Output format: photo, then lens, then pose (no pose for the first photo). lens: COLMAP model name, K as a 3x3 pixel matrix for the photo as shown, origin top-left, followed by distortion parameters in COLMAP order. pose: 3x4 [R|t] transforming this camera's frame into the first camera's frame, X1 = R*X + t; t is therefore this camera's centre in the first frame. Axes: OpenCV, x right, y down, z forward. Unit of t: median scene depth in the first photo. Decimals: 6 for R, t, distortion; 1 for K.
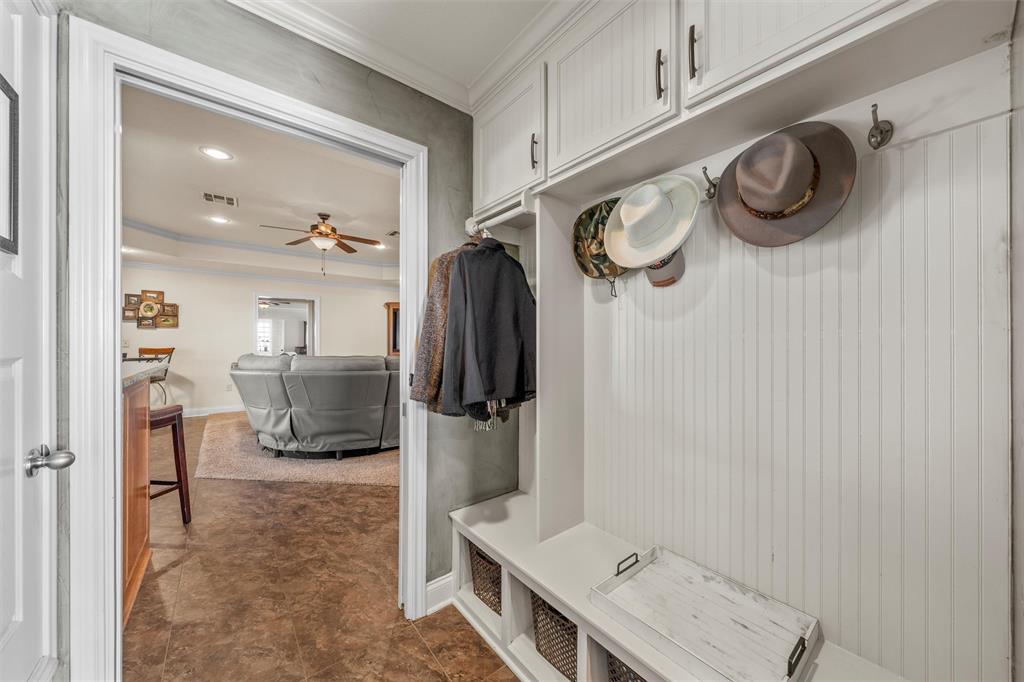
lens RADIAL K [[360.4, 0, 513.1], [0, 360.4, 341.3], [0, 0, 1]] dist [-0.000367, -0.000019]
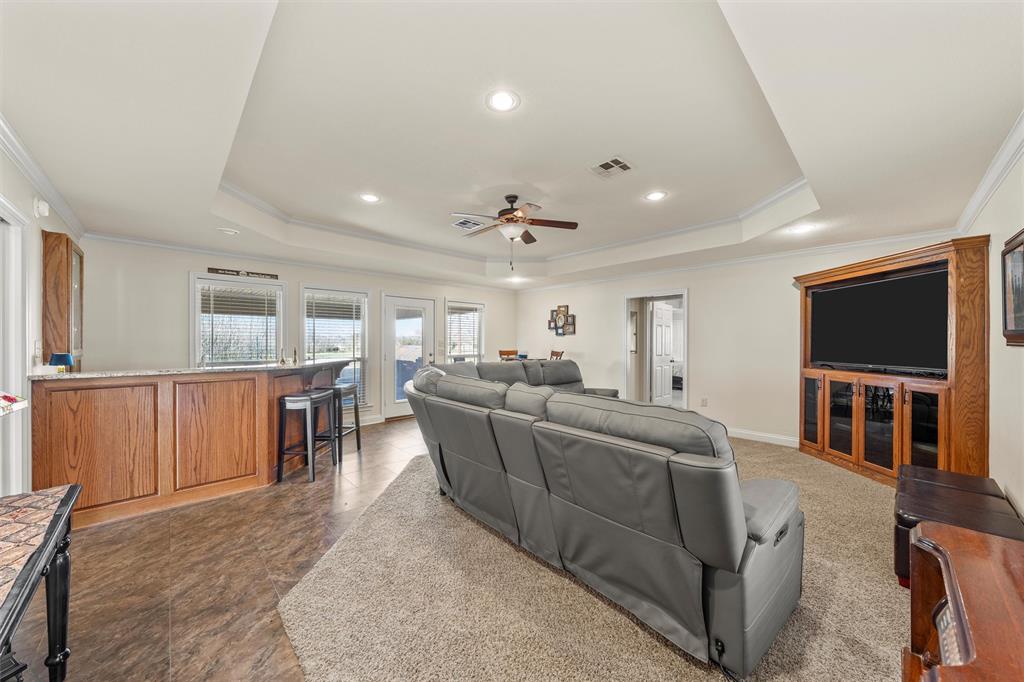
lens RADIAL K [[360.4, 0, 513.2], [0, 360.4, 341.8], [0, 0, 1]] dist [-0.000367, -0.000019]
pose [[0.088638, -0.001079, -0.996063, 0.237652], [-0.000283, 0.999999, -0.001109, -0.012708], [0.996064, 0.000380, 0.088637, 0.730022]]
